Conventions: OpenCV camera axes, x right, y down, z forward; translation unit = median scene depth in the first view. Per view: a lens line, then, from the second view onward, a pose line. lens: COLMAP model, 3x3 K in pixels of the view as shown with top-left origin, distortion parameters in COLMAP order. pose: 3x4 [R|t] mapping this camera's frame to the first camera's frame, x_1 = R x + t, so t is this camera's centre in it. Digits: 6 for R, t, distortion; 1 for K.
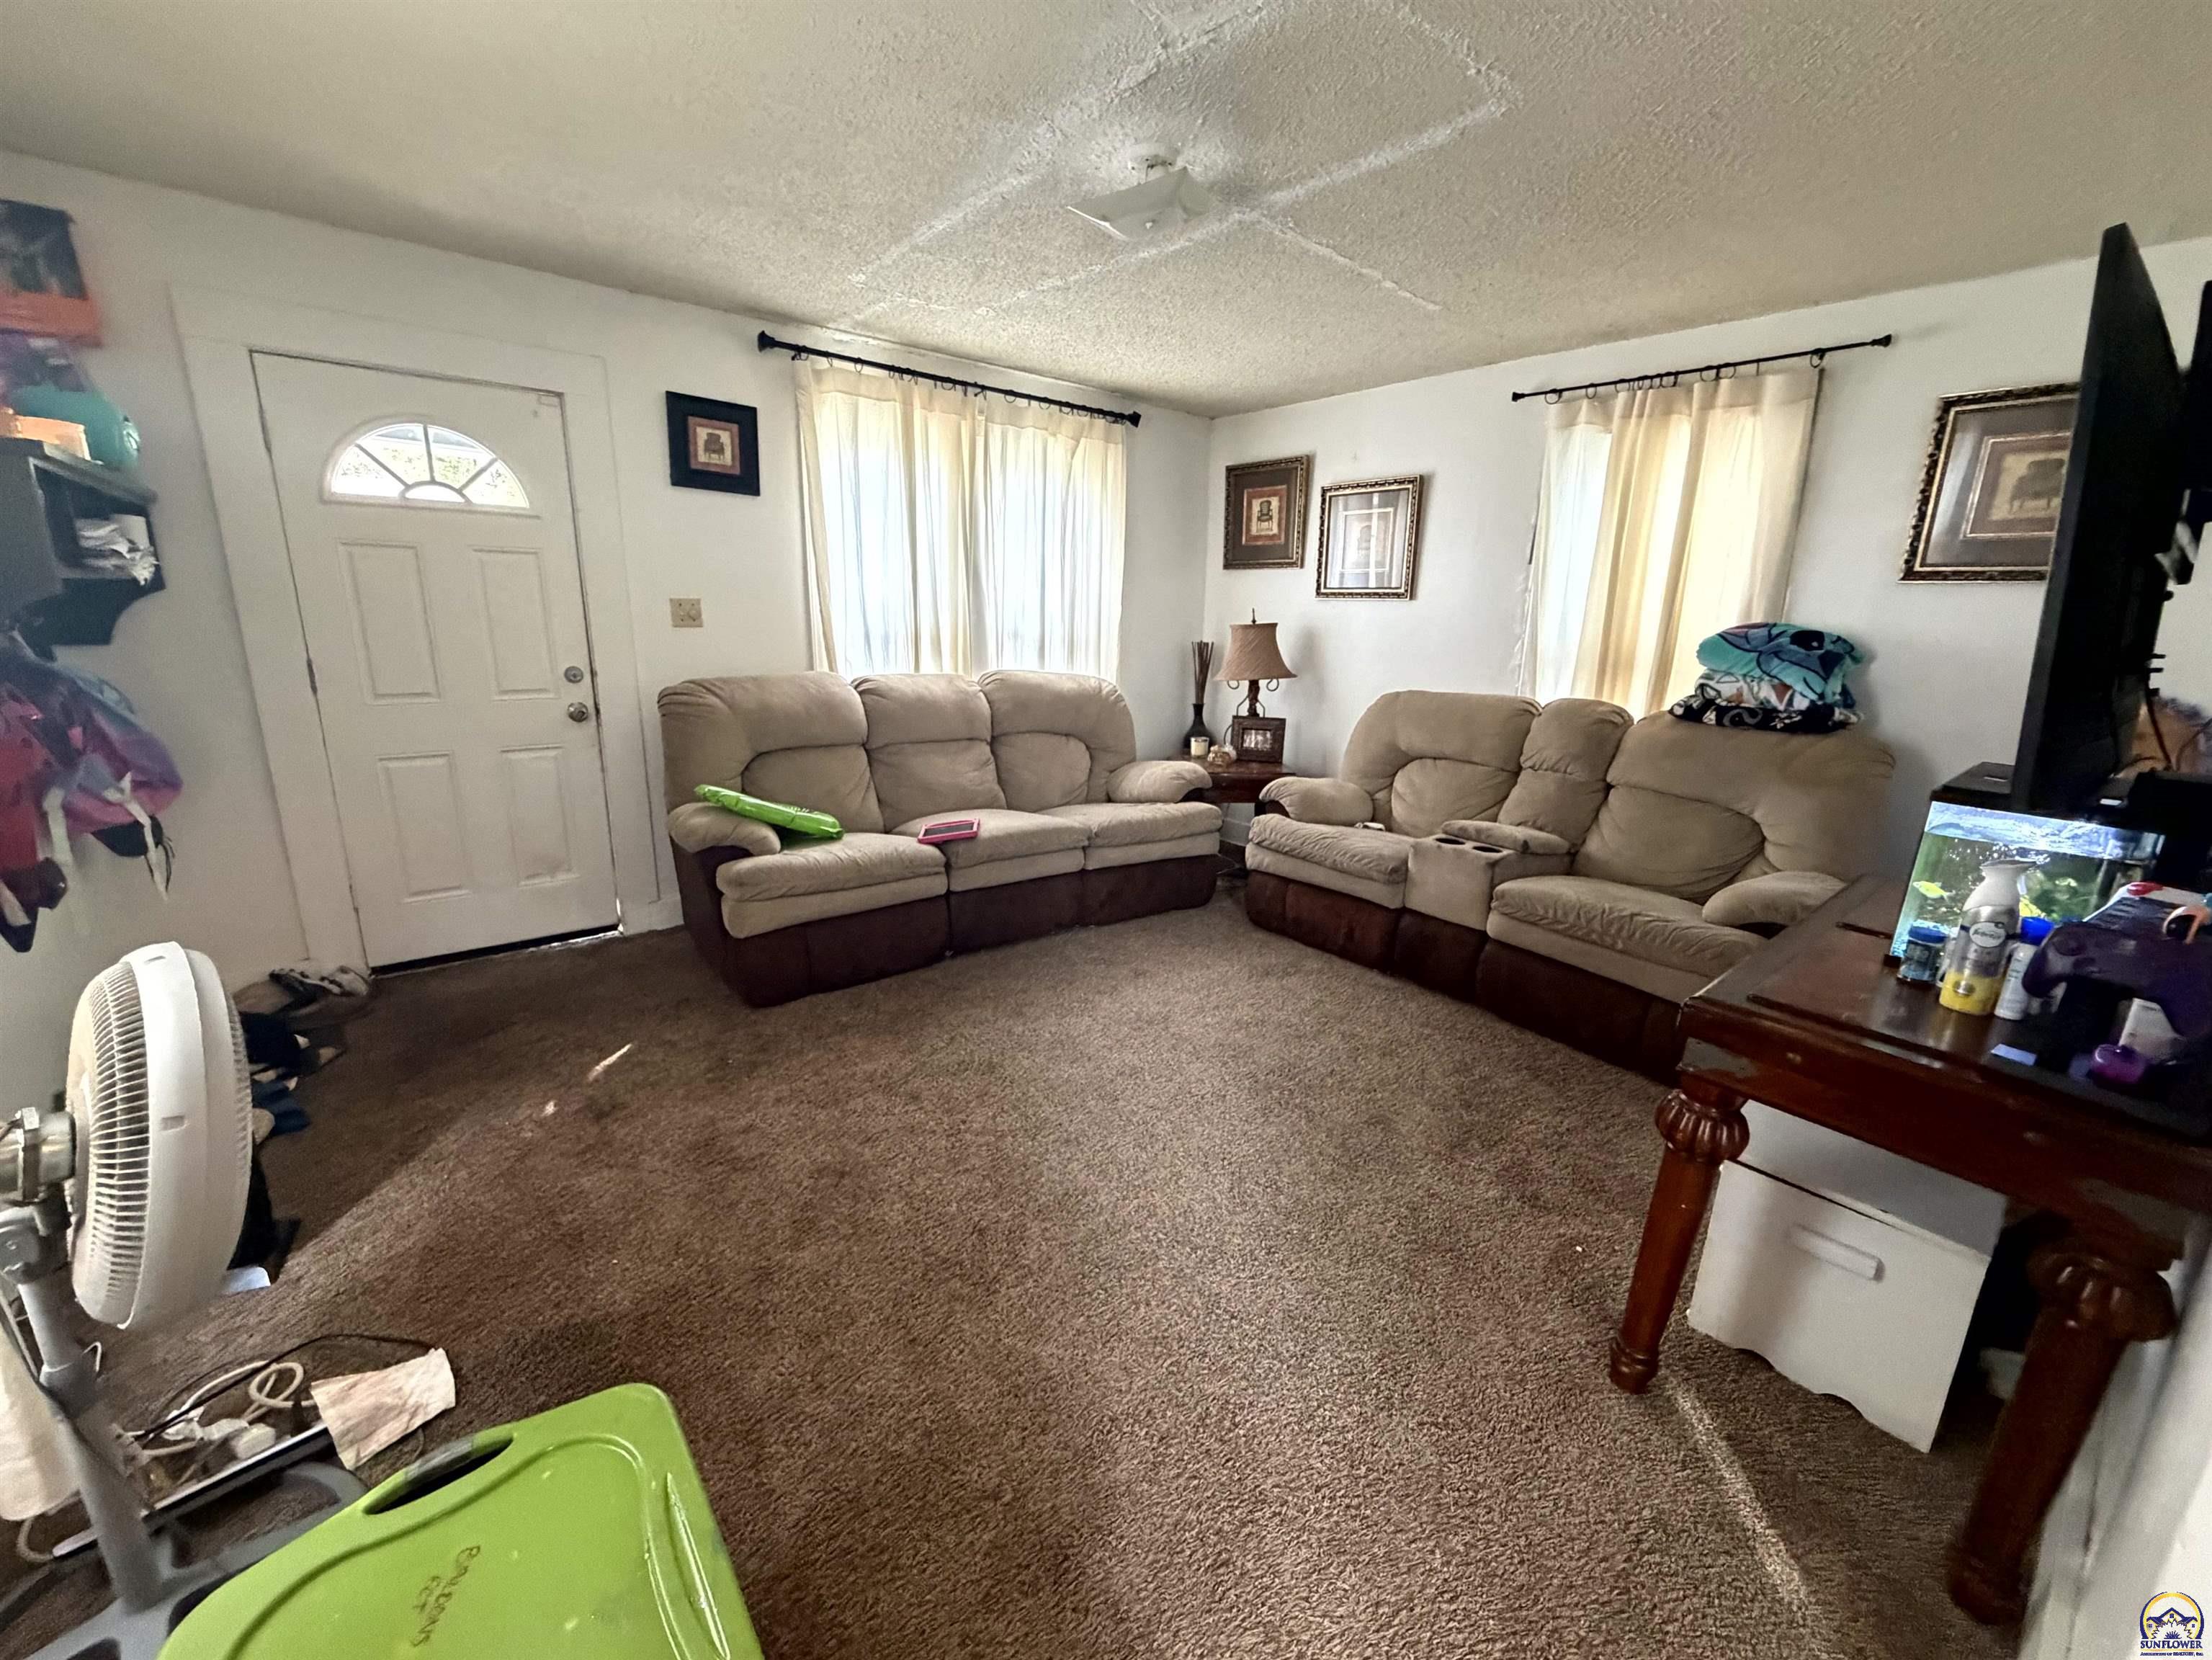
lens RADIAL K [[889.1, 0, 1106.0], [0, 889.1, 830.0], [0, 0, 1]] dist [0.000612, 0.000081]
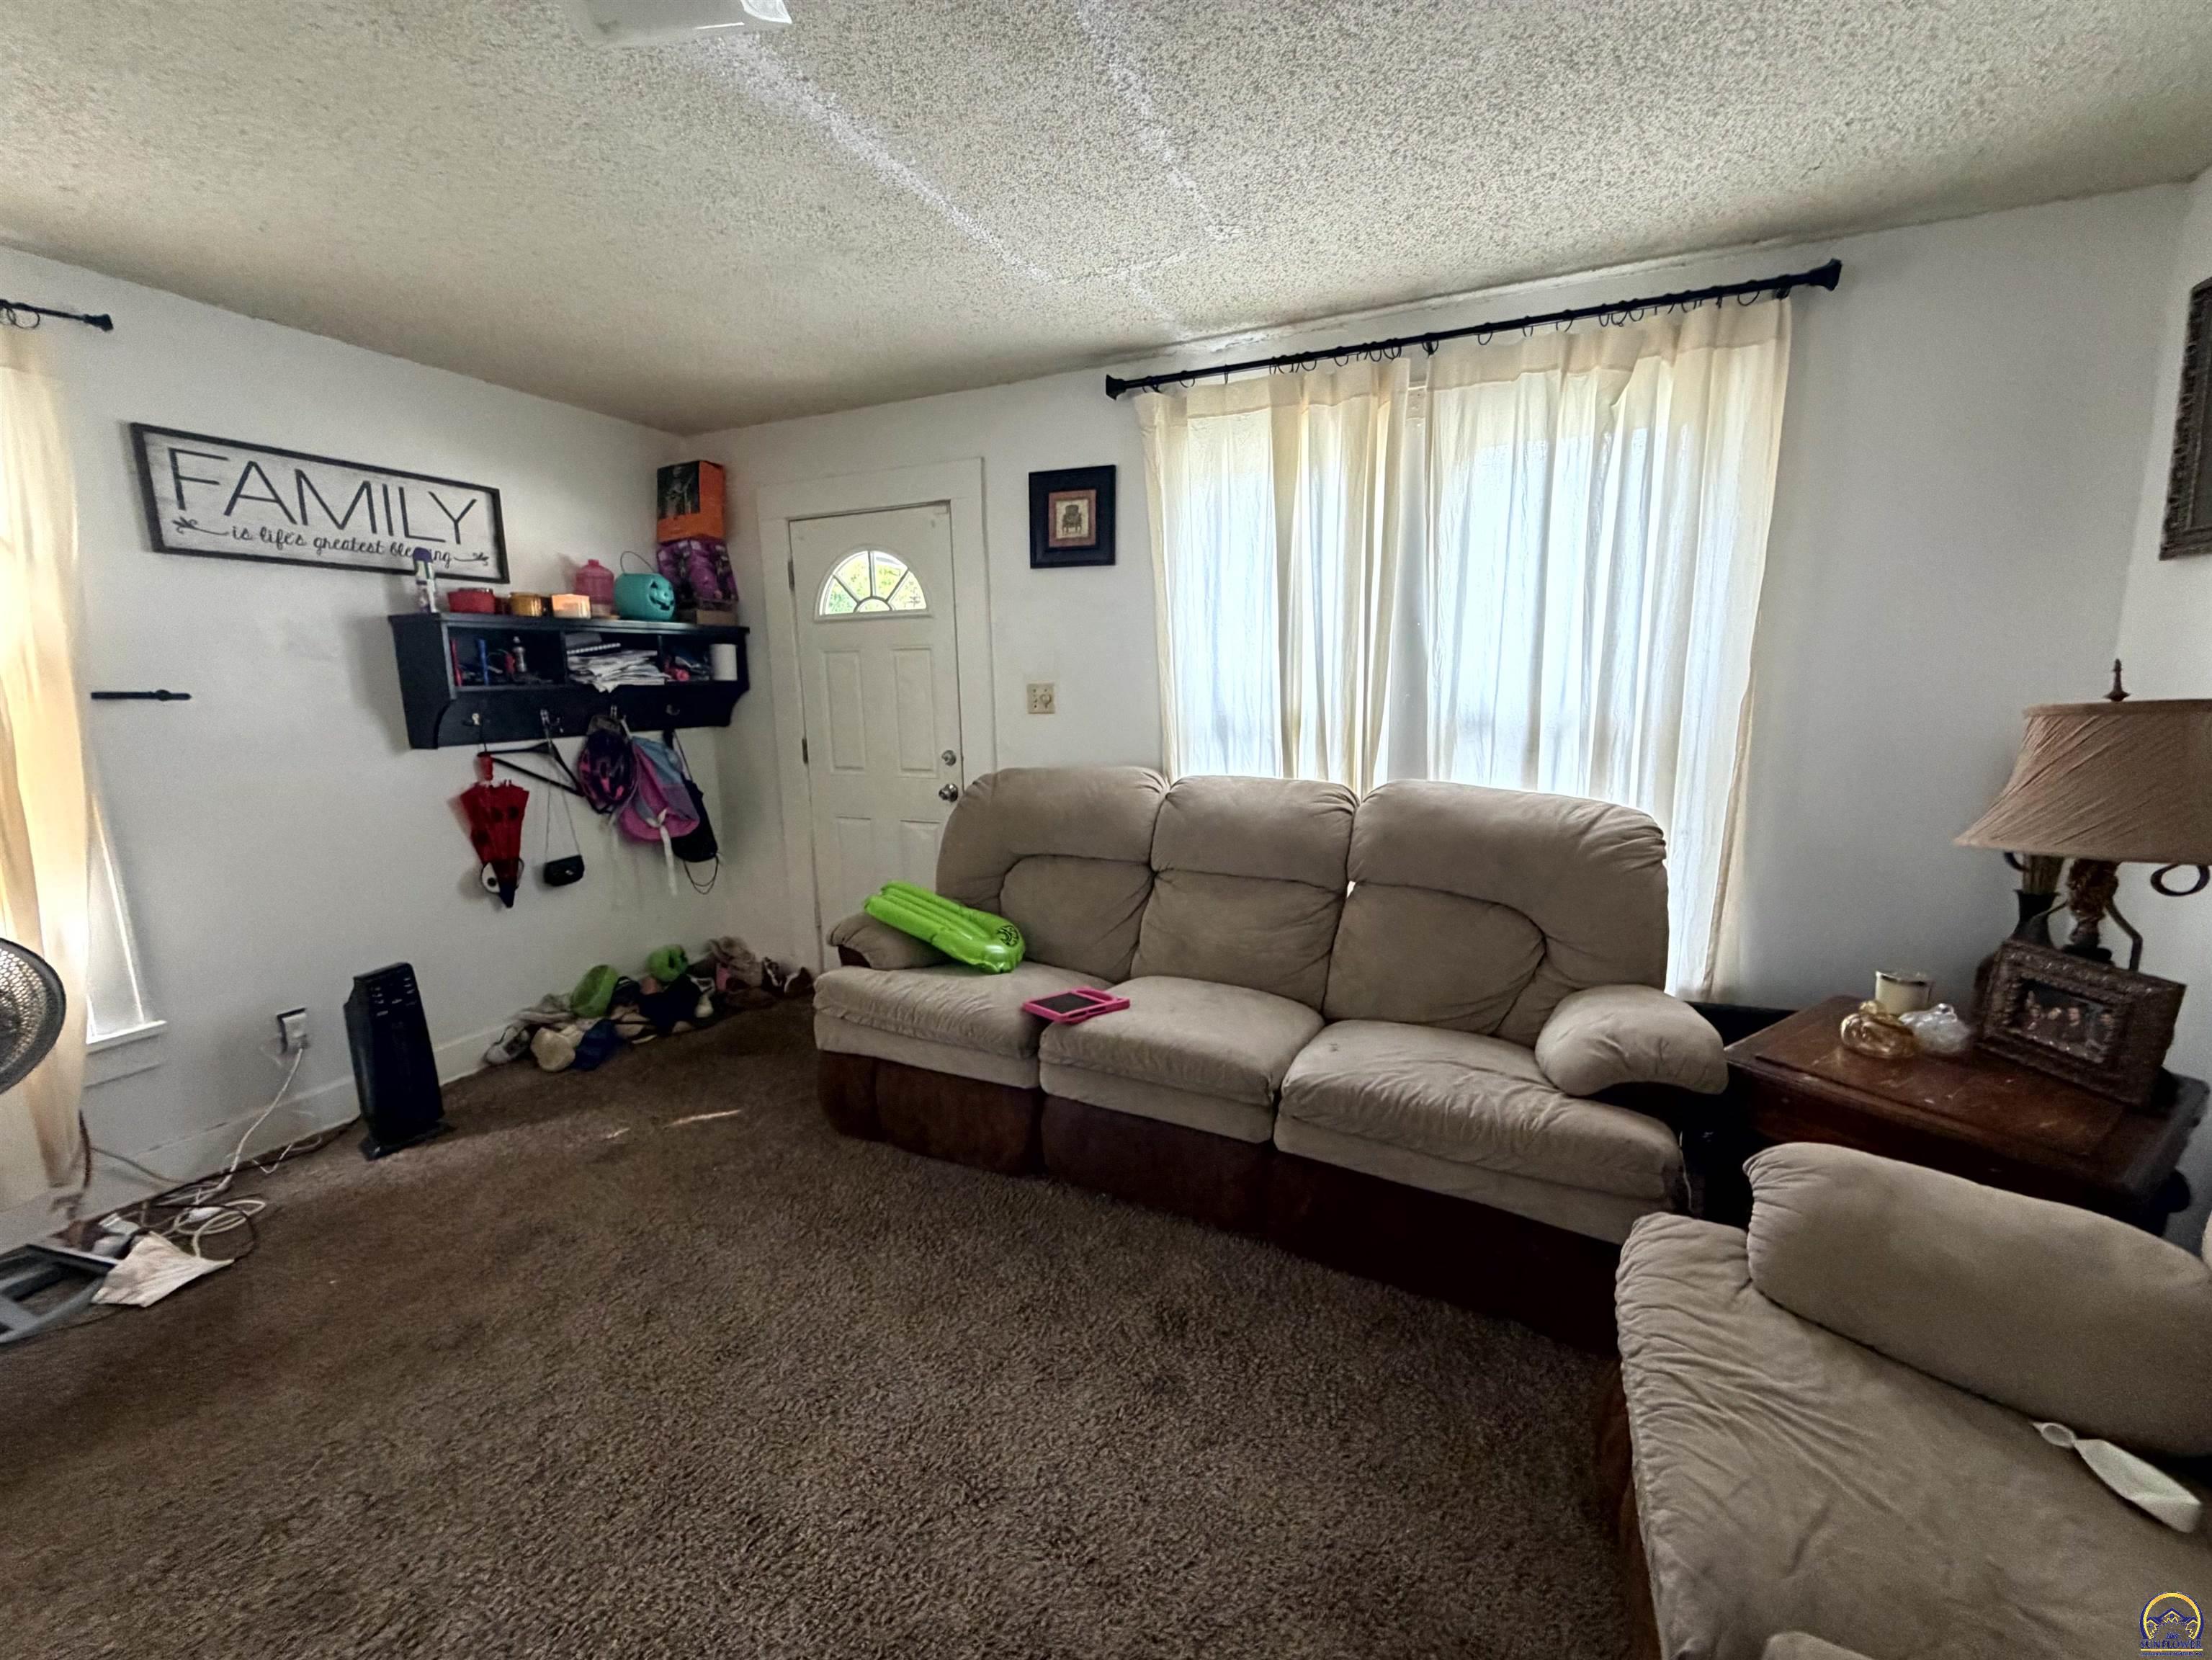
lens RADIAL K [[889.1, 0, 1106.0], [0, 889.1, 830.0], [0, 0, 1]] dist [0.000612, 0.000081]
pose [[0.441600, 0.121631, -0.888929, 0.434890], [-0.190263, 0.980930, 0.039701, -0.164071], [0.876806, 0.151598, 0.456321, 0.675670]]
